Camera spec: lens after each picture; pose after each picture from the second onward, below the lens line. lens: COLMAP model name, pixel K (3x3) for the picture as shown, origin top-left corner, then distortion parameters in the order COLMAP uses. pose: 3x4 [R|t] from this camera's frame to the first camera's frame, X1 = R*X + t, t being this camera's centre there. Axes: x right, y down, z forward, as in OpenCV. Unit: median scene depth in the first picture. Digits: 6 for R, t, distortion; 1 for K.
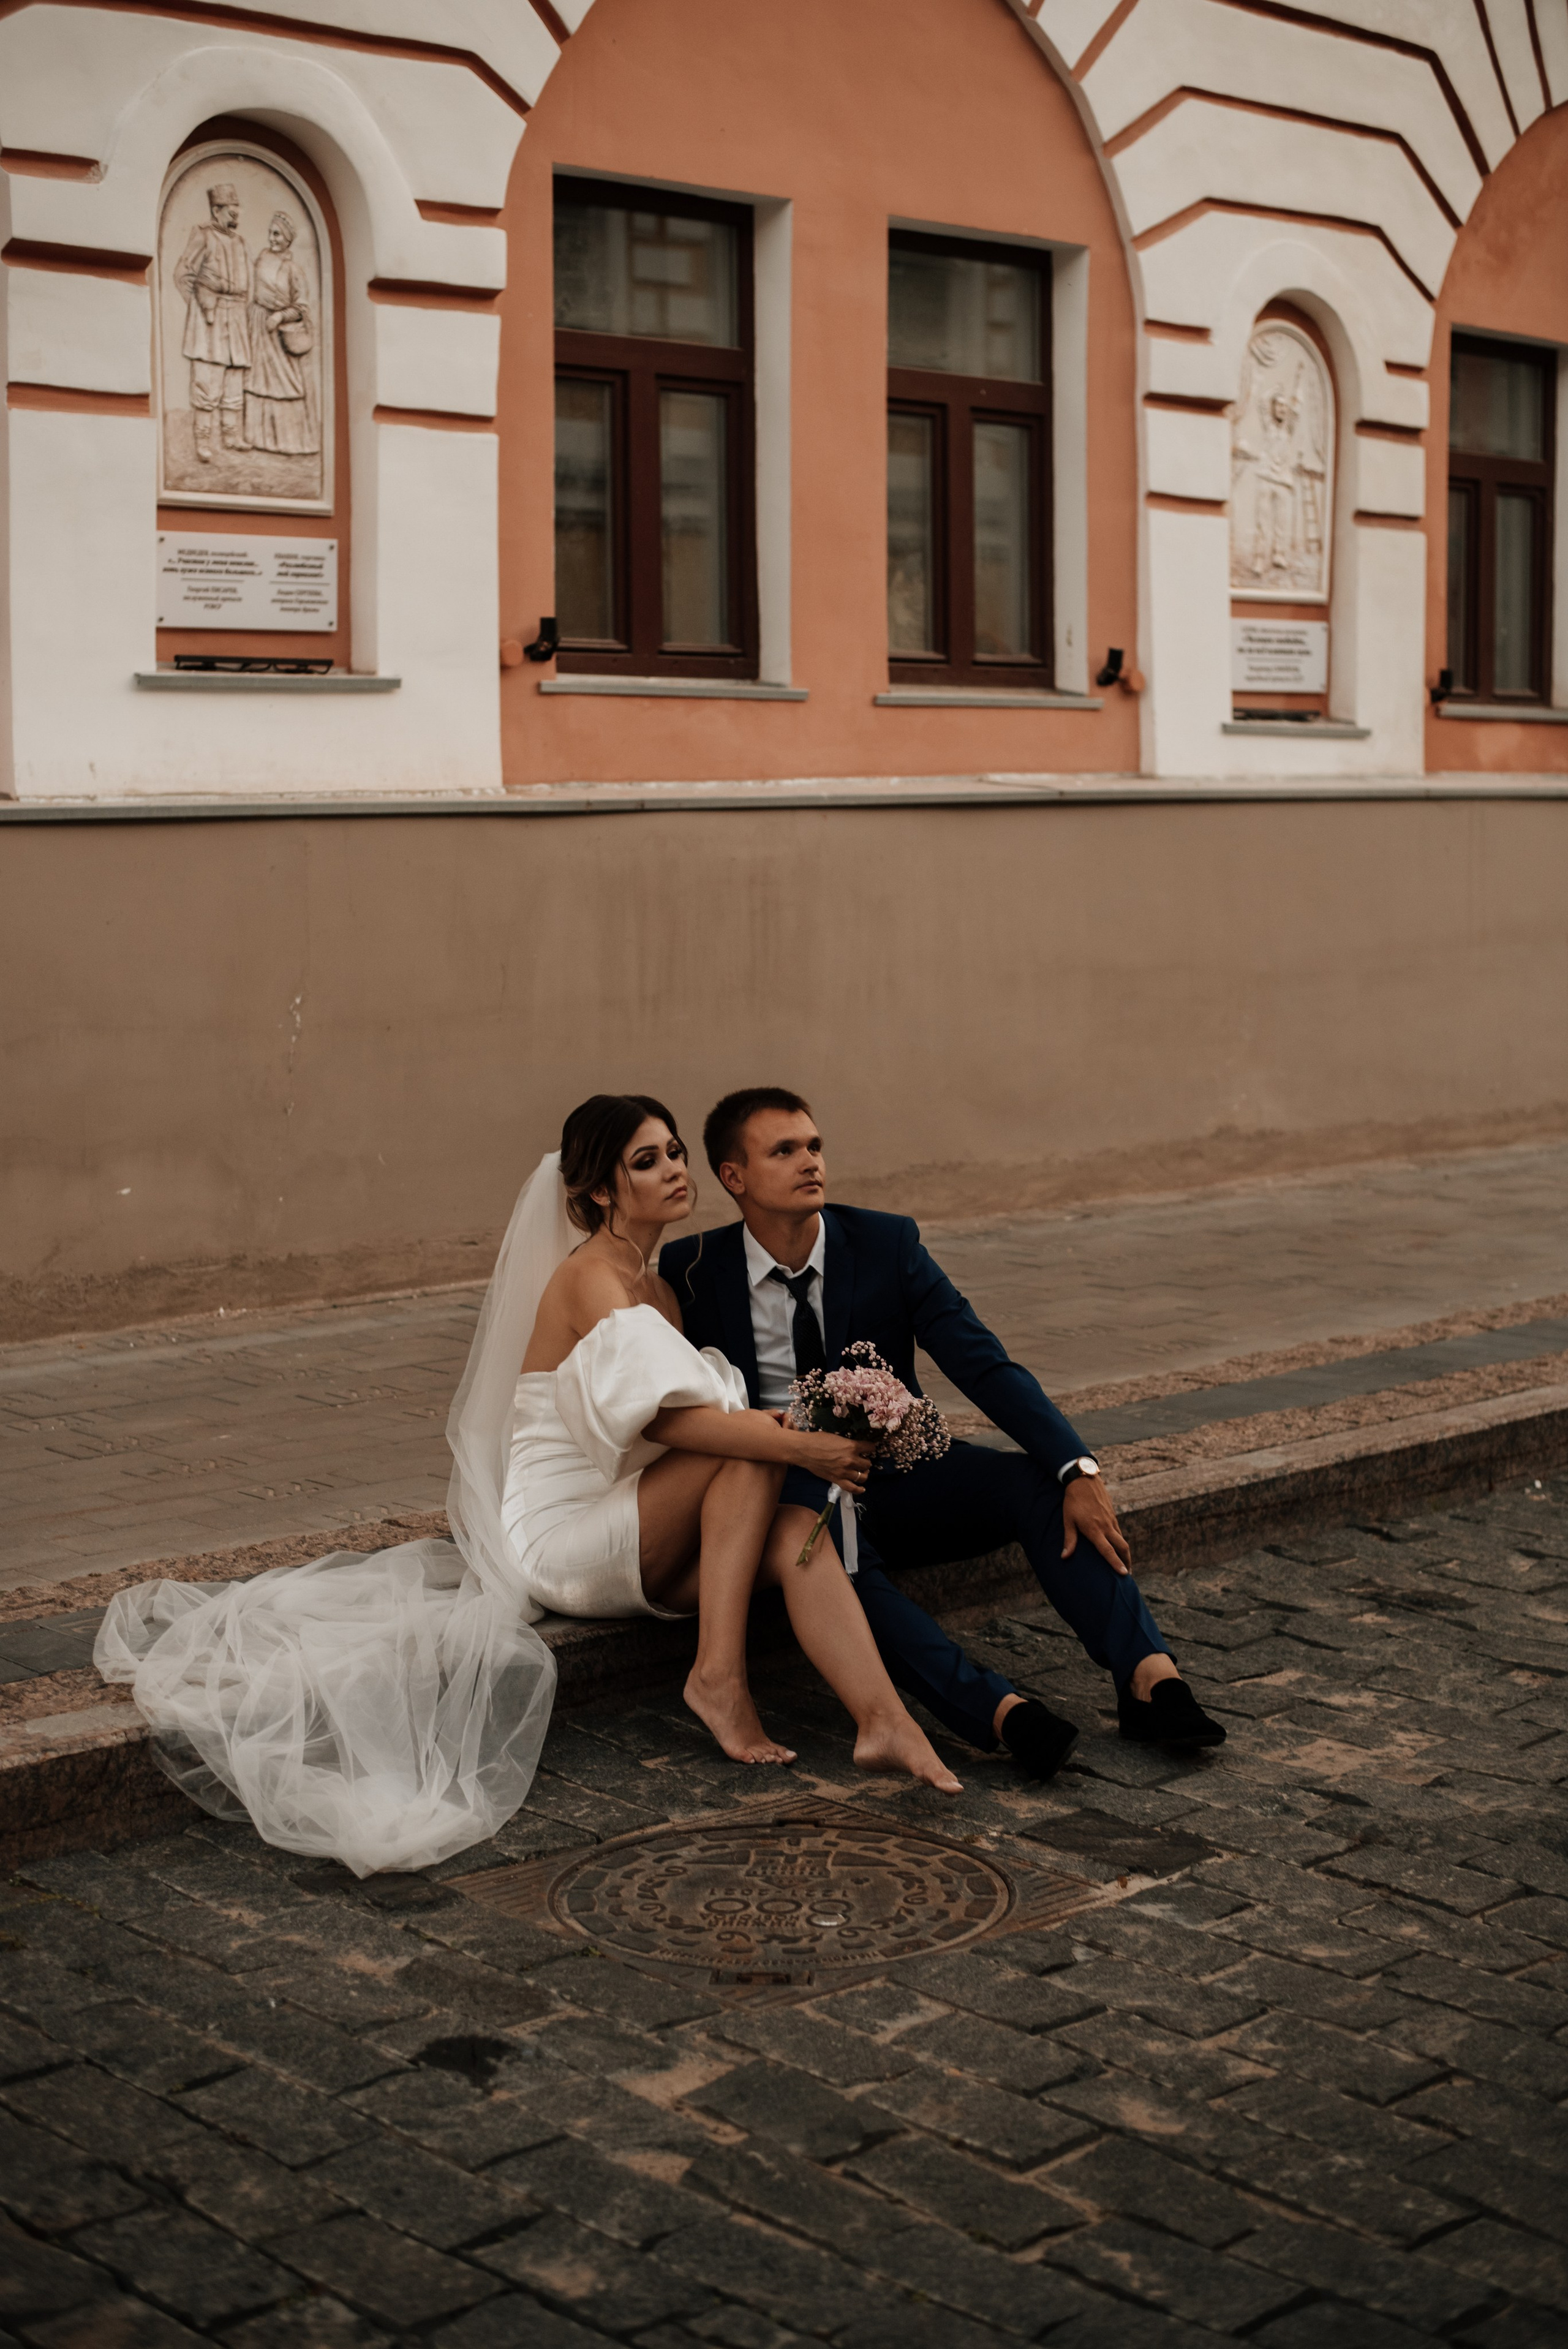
lens RADIAL K [[3397.0, 0, 784.0], [0, 3397.0, 1174.5], [0, 0, 1]] dist [-0.108288, 0.074181]
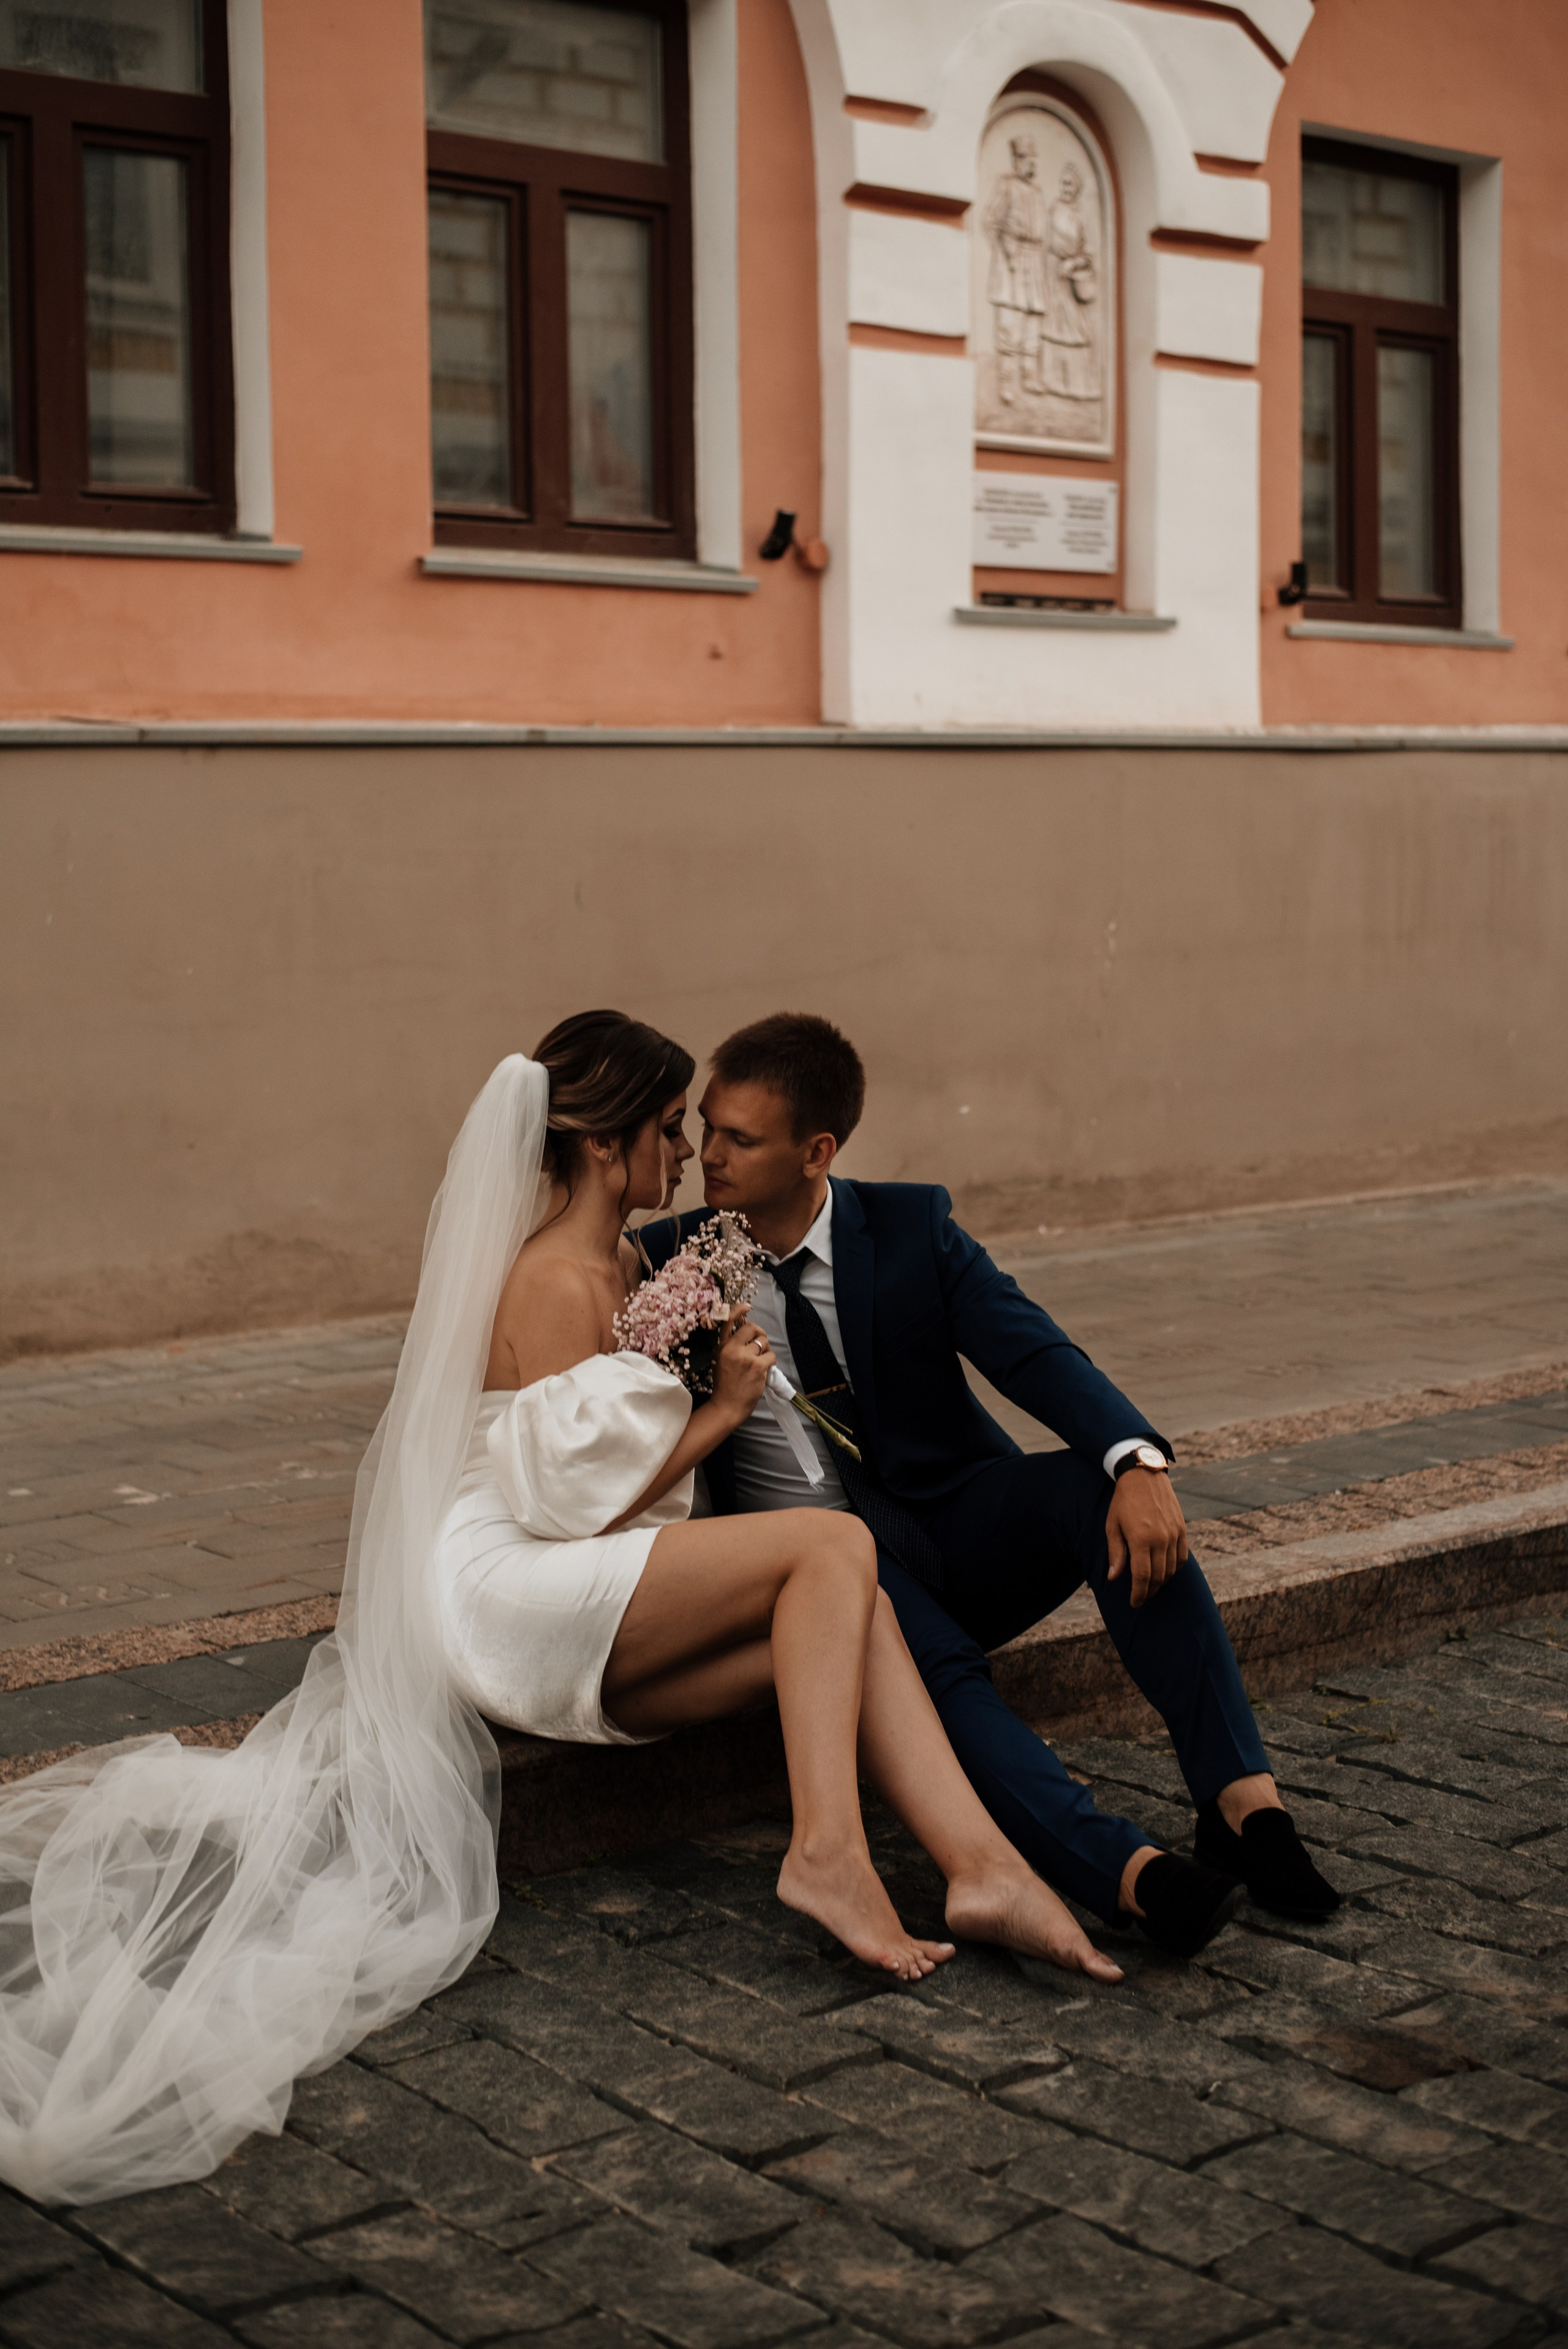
lens RADIAL K [[3397.0, 0, 784.0], [0, 3397.0, 1174.5], [0, 0, 1]] dist [-0.108288, 0.074181]
pose [[0.998646, -0.001493, -0.052005, -0.185648], [0.000895, 0.999933, -0.011509, 0.034534], [0.052018, 0.011447, 0.998581, -0.026502]]
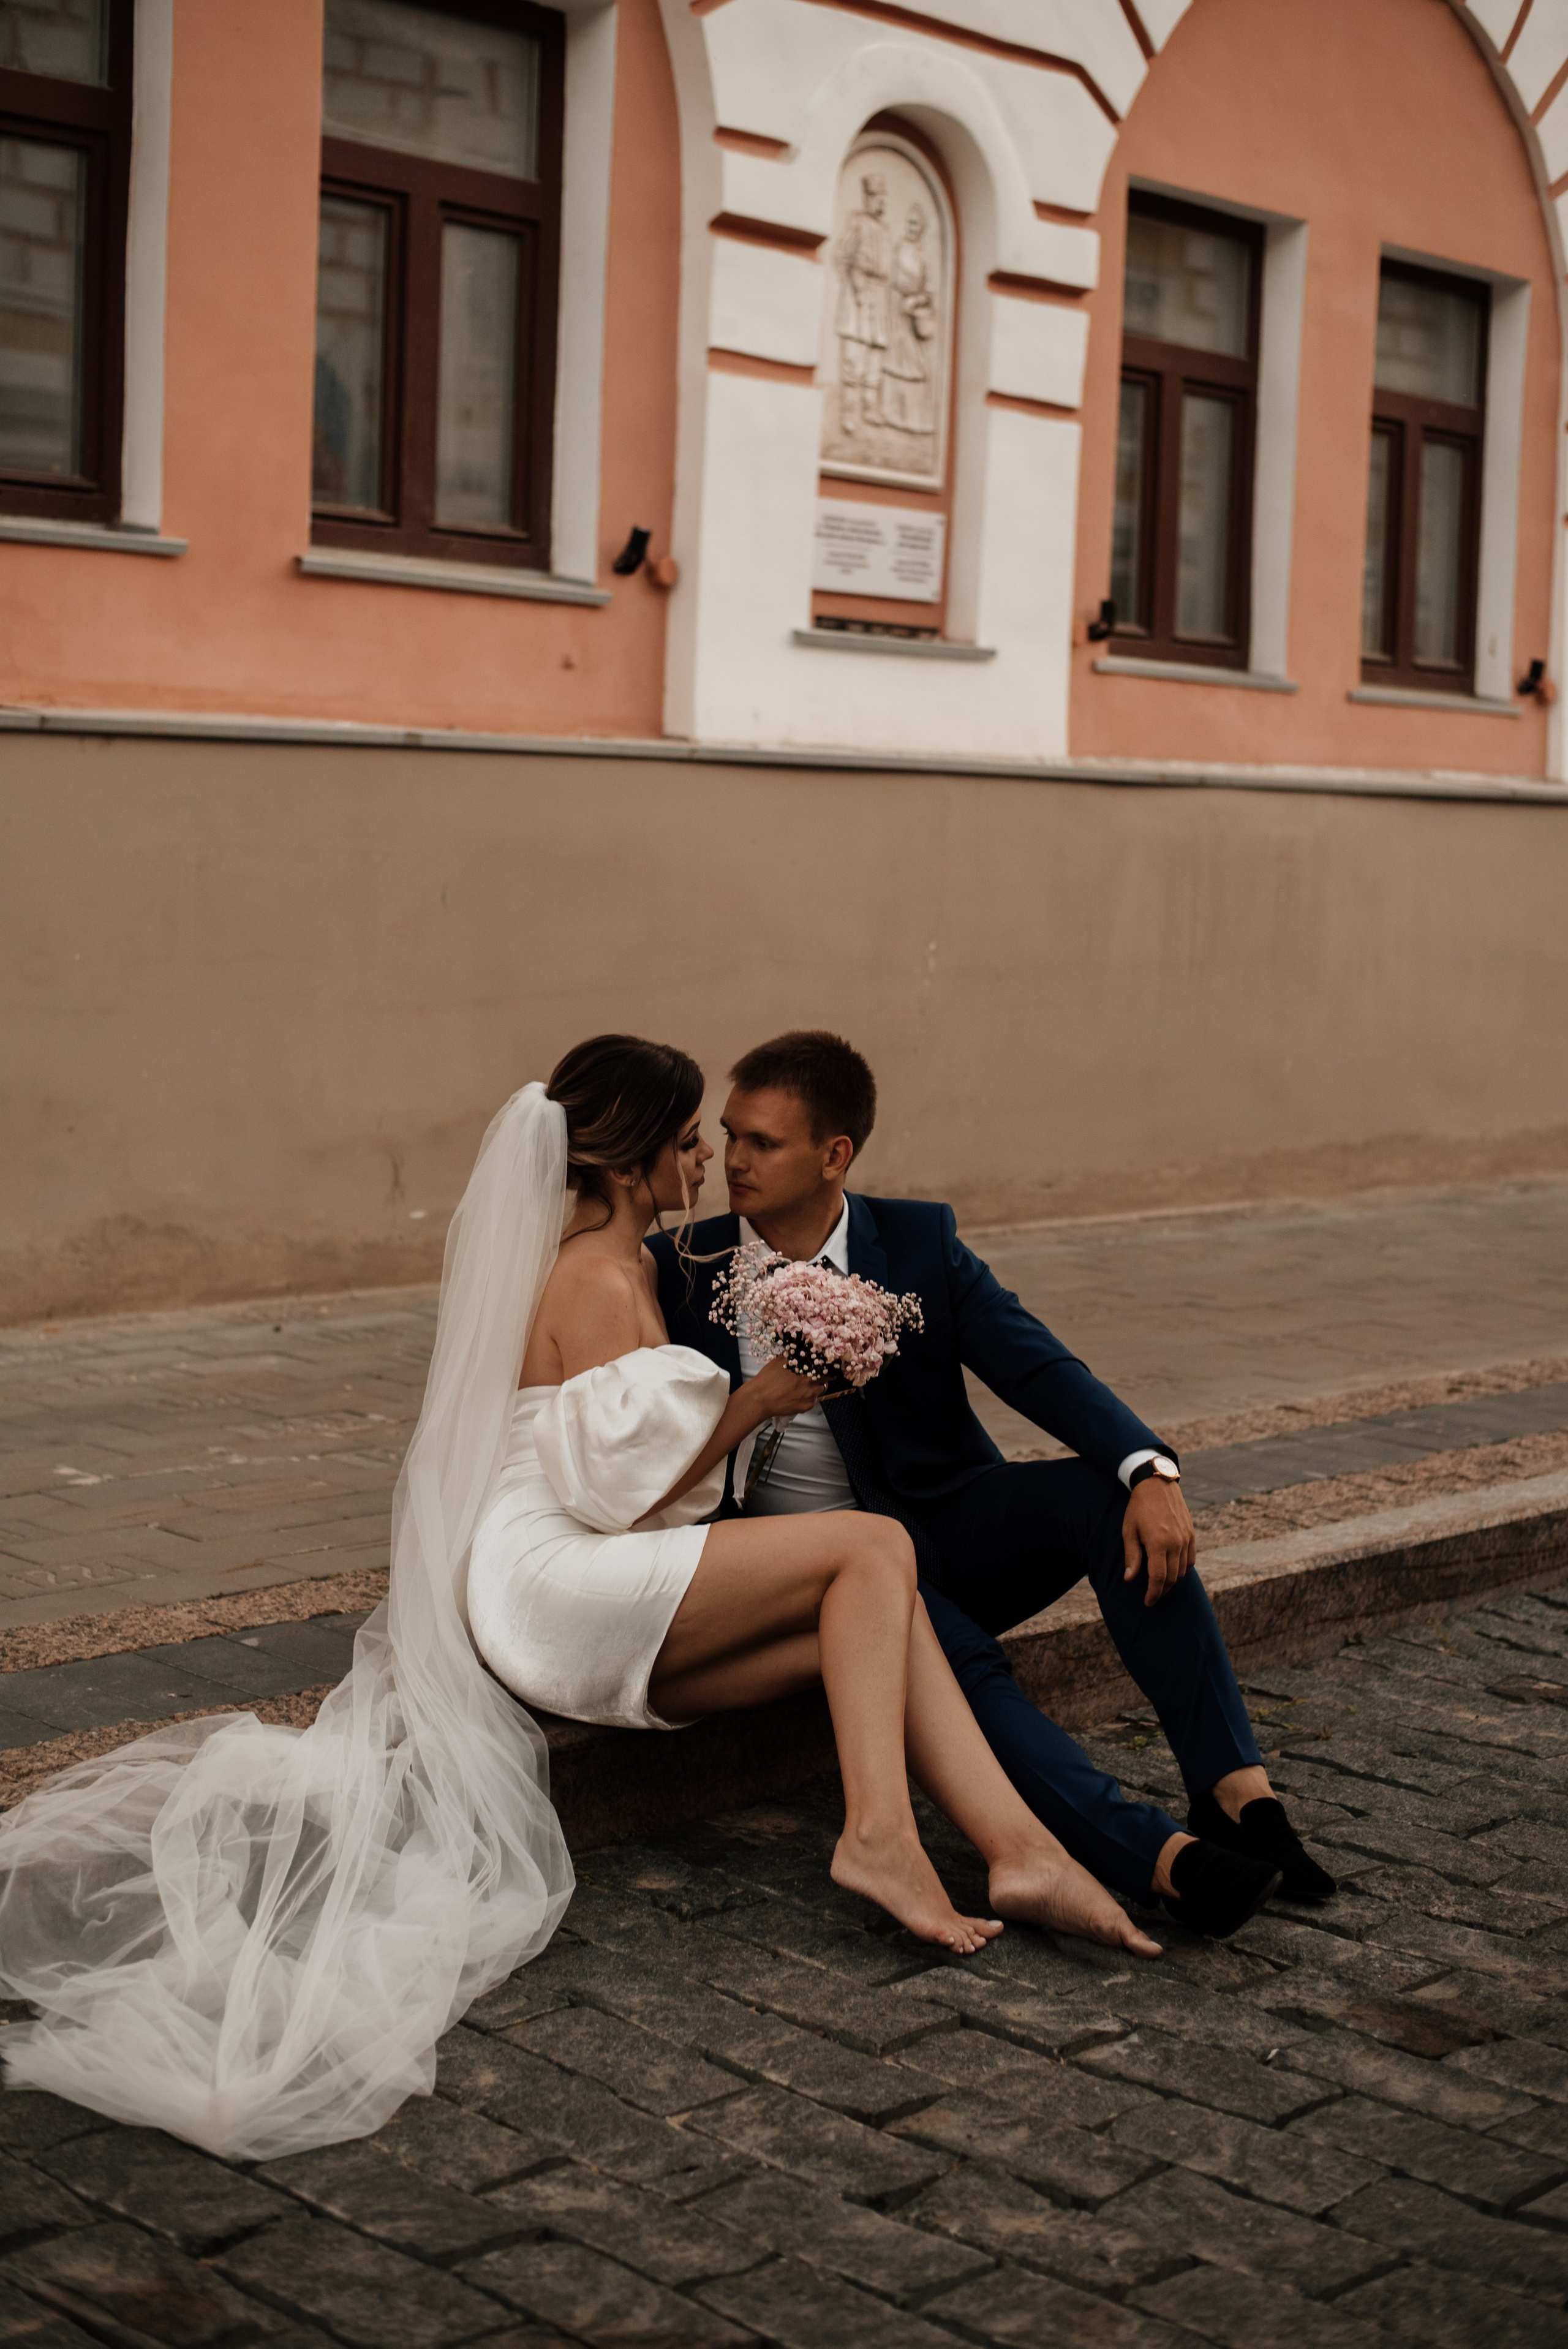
lens RADIAL K [[3394.9, 0, 798.3], [0, 3394.9, 1171.2], [0, 0, 1]] dist [-0.097970, 0.029653]
pose [[0.997322, 0.034203, 0.064650, -0.246688], [-0.033505, 0.999368, -0.011859, 0.032144], [-0.065015, 0.009662, 0.997838, -0.051878]]
